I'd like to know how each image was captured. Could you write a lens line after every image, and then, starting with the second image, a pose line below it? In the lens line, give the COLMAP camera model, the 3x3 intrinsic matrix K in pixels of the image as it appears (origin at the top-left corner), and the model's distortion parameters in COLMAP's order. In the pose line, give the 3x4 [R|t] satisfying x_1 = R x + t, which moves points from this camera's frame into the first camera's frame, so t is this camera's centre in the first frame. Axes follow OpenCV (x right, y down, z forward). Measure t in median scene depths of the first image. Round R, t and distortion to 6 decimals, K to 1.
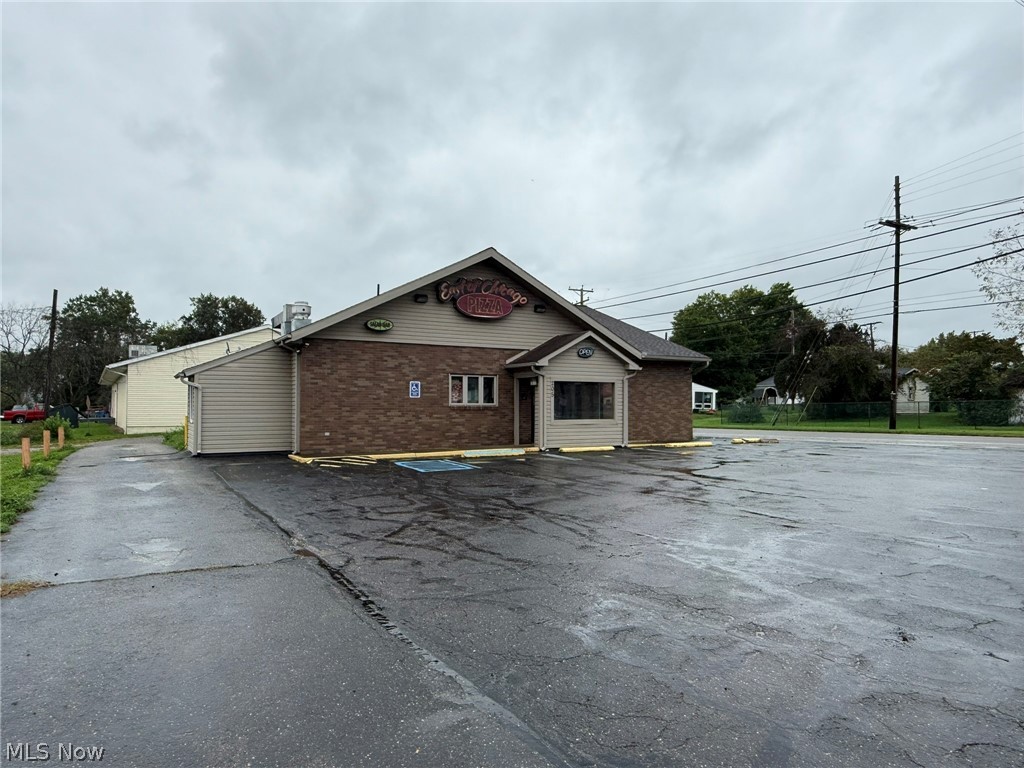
lens RADIAL K [[657.8, 0, 512.5], [0, 657.8, 387.5], [0, 0, 1]] dist [-0.005681, -0.000907]
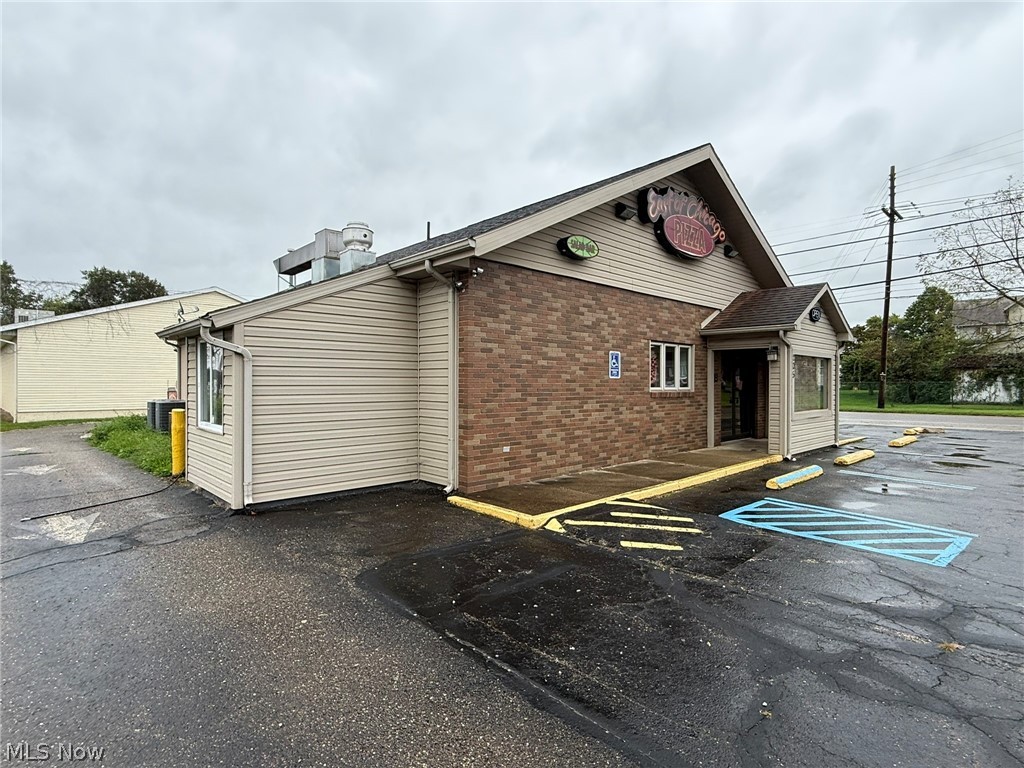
lens RADIAL K [[532.9, 0, 513.9], [0, 532.9, 381.4], [0, 0, 1]] dist [-0.004442, -0.001714]
pose [[0.972570, 0.003151, 0.232590, -0.337904], [-0.009510, 0.999611, 0.026221, 0.006019], [-0.232417, -0.027714, 0.972221, 0.536806]]
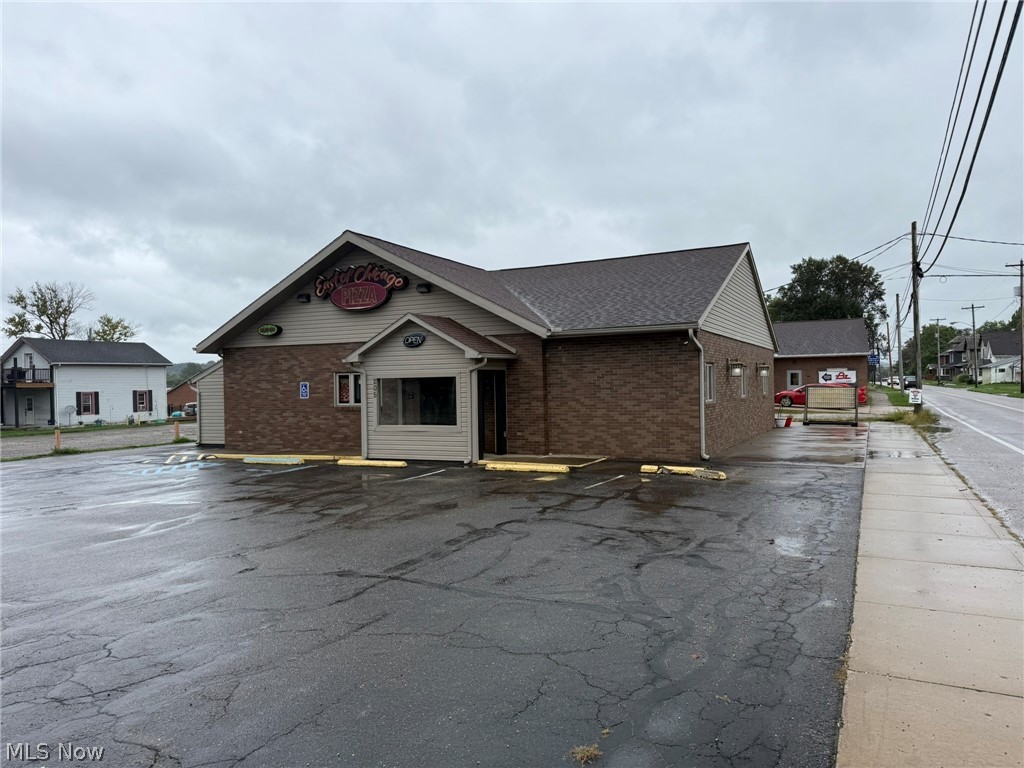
lens RADIAL K [[708.8, 0, 516.0], [0, 708.8, 381.7], [0, 0, 1]] dist [0.068376, 0.000358]
pose [[0.566747, -0.014526, -0.823764, 0.900710], [0.043794, 0.998962, 0.012515, -0.009299], [0.822727, -0.043169, 0.566795, 0.630146]]
